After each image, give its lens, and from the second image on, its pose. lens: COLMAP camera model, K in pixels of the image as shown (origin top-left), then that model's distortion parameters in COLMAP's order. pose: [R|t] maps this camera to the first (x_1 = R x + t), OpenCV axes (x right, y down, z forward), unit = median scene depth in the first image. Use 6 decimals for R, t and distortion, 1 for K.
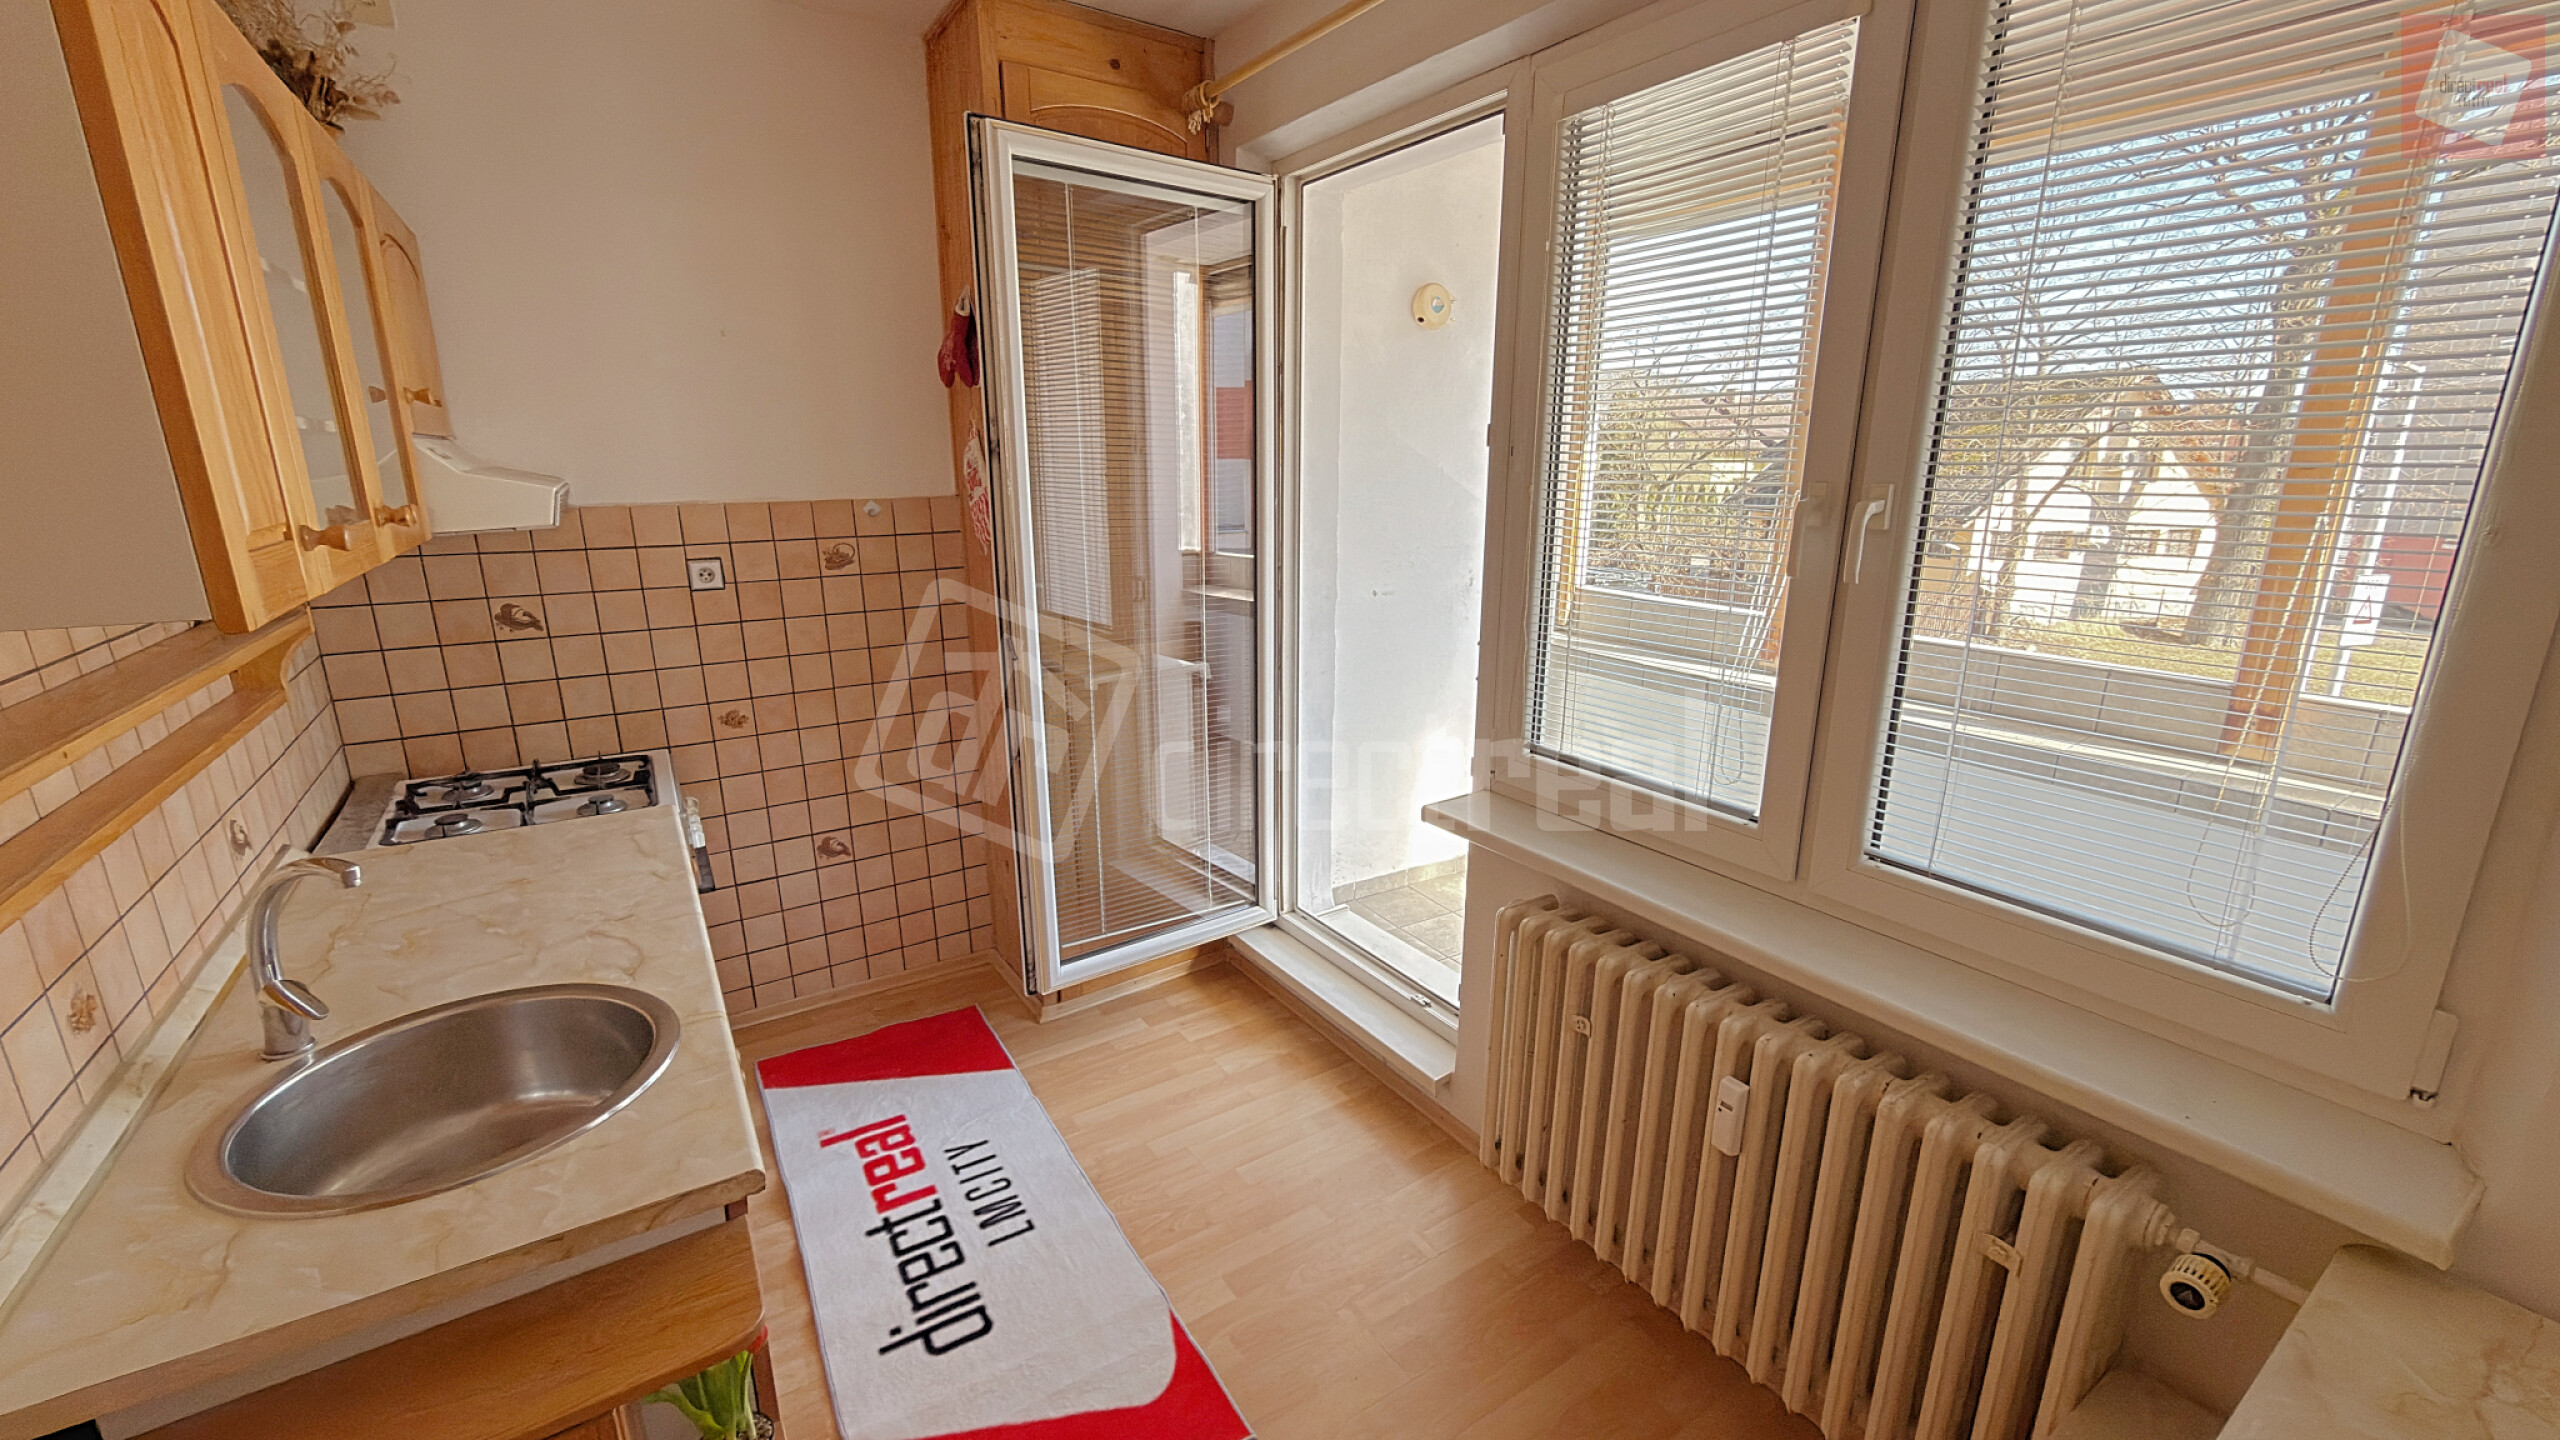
lens RADIAL K [[1018.5, 0, 1290.5], [0, 1018.5, 712.5], [0, 0, 1]] dist [0.001022, -0.000194]
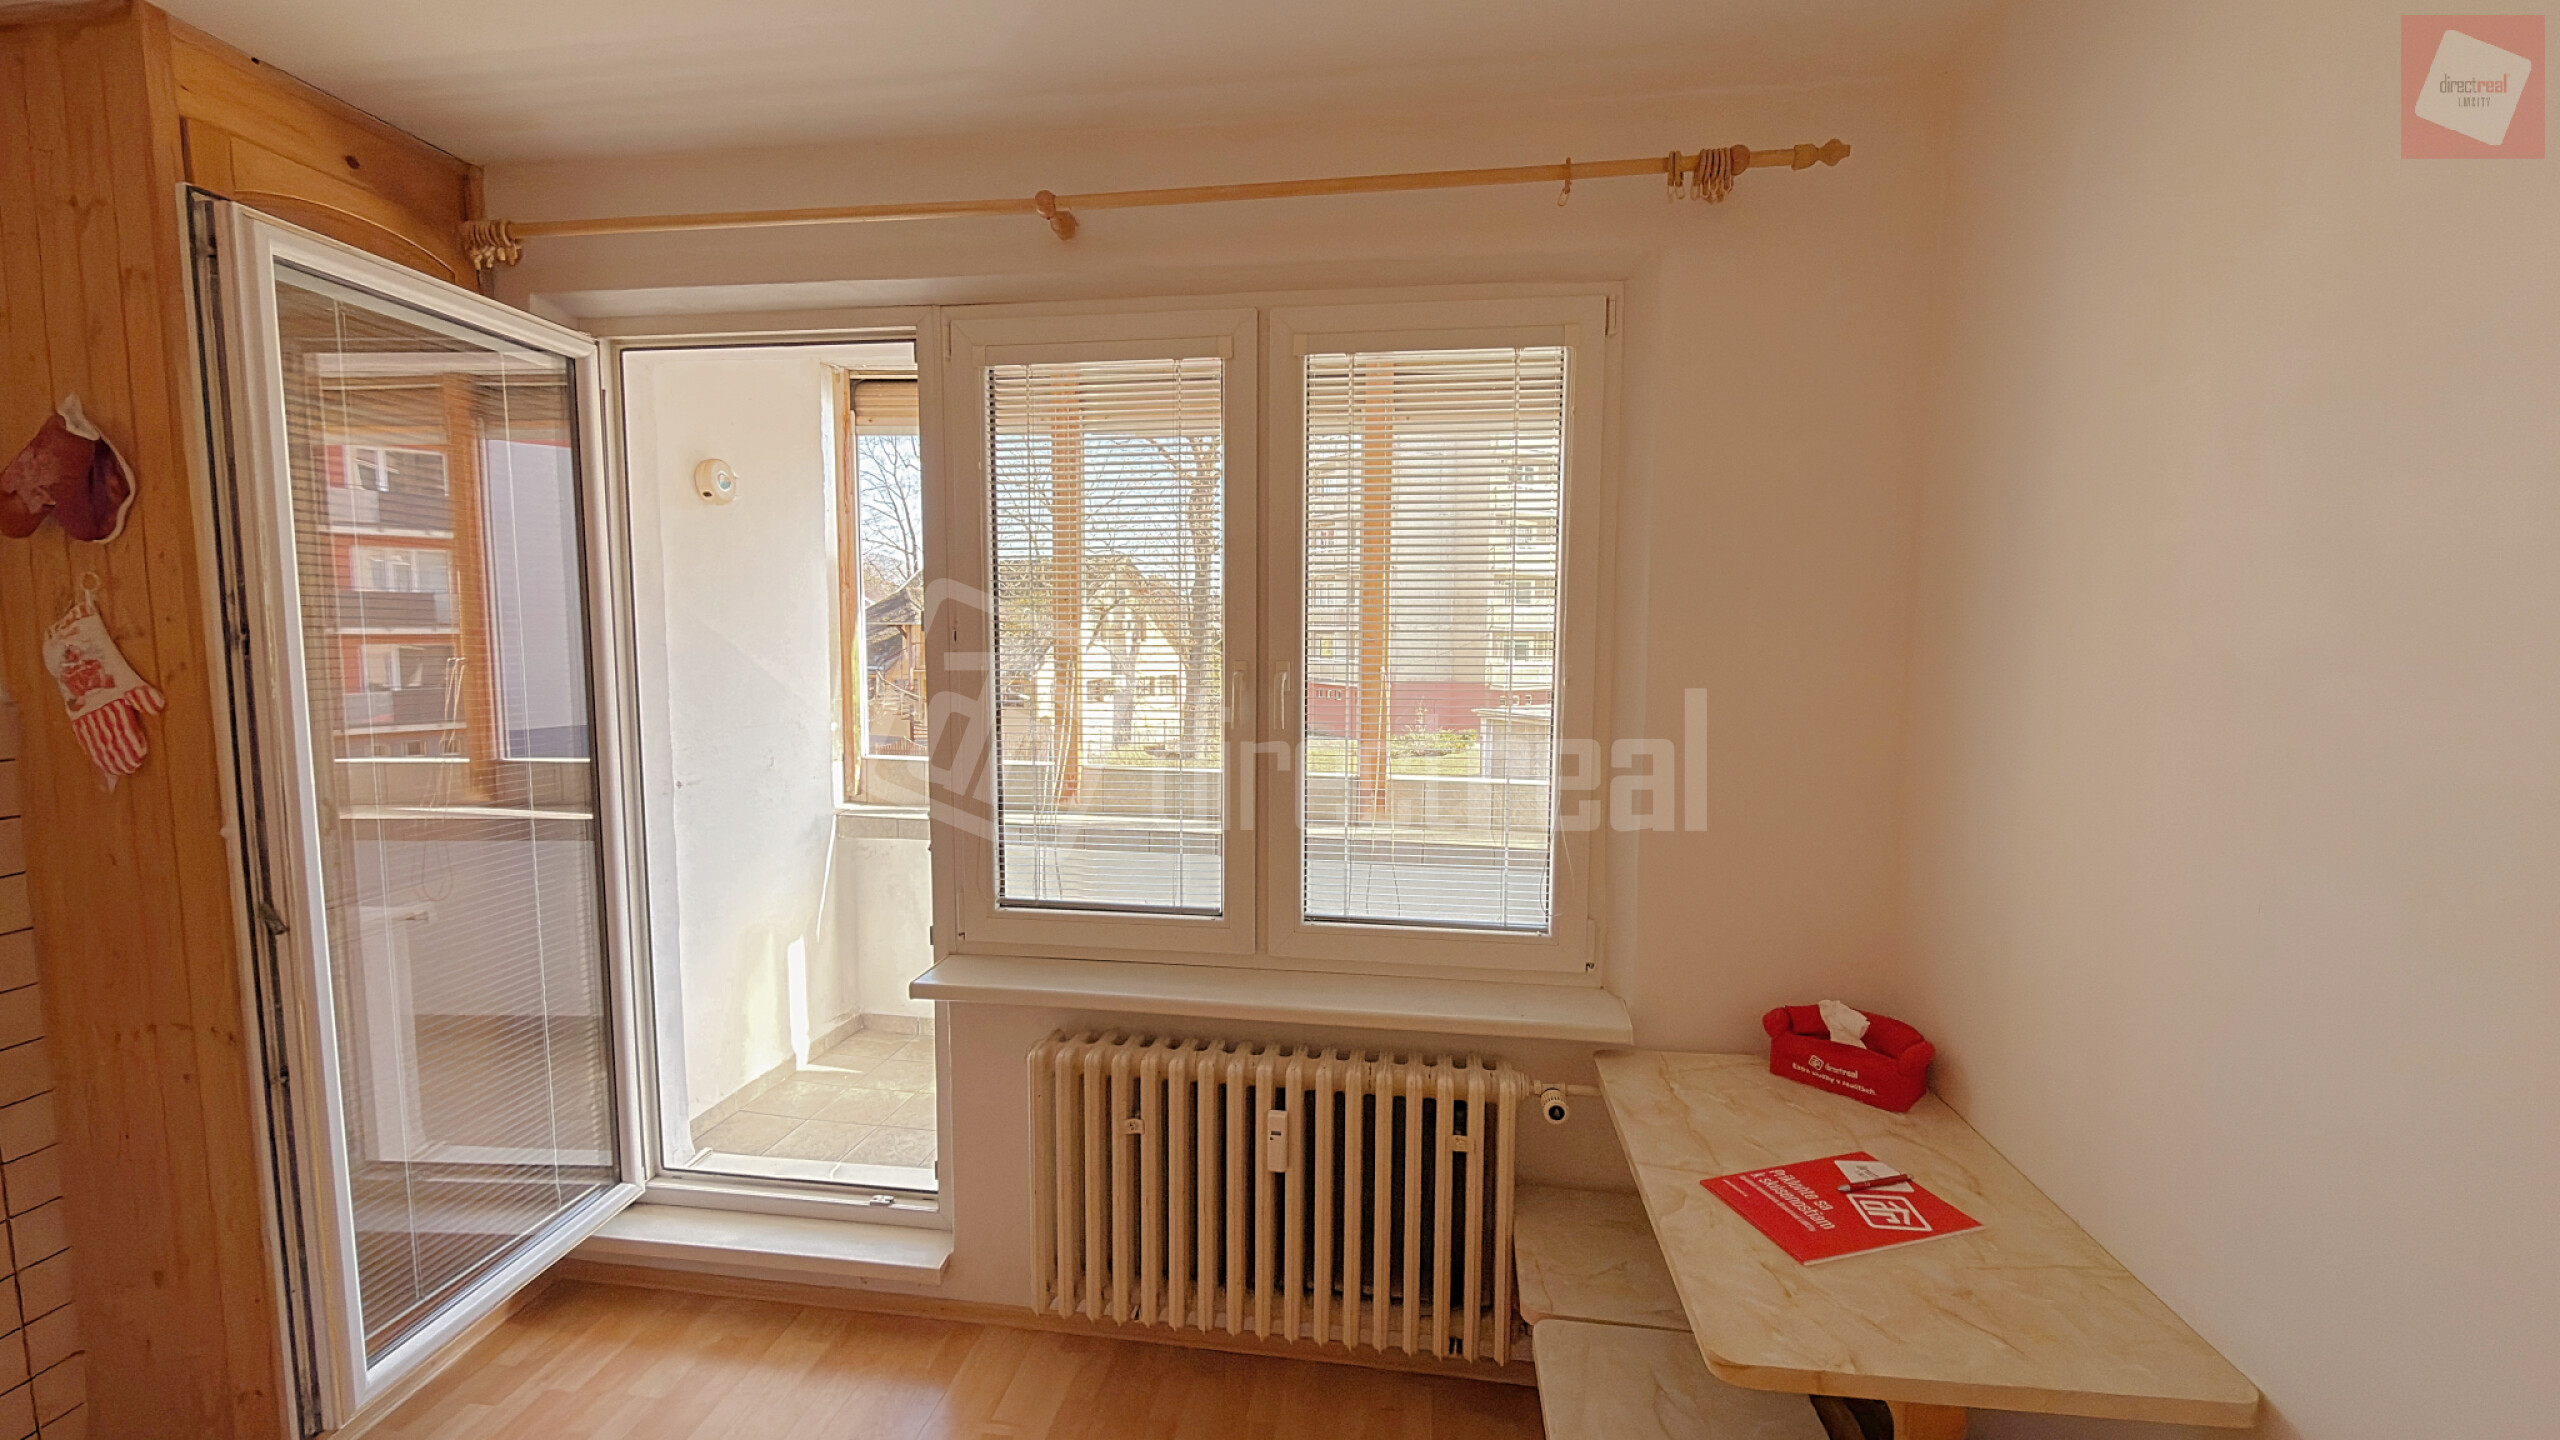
lens RADIAL K [[1027.6, 0, 1284.0], [0, 1027.6, 713.6], [0, 0, 1]] dist [-0.000045, -0.000167]
pose [[0.665065, -0.064372, 0.744006, -0.310622], [0.178190, 0.981180, -0.074391, -0.023677], [-0.725215, 0.182050, 0.664019, 0.017355]]
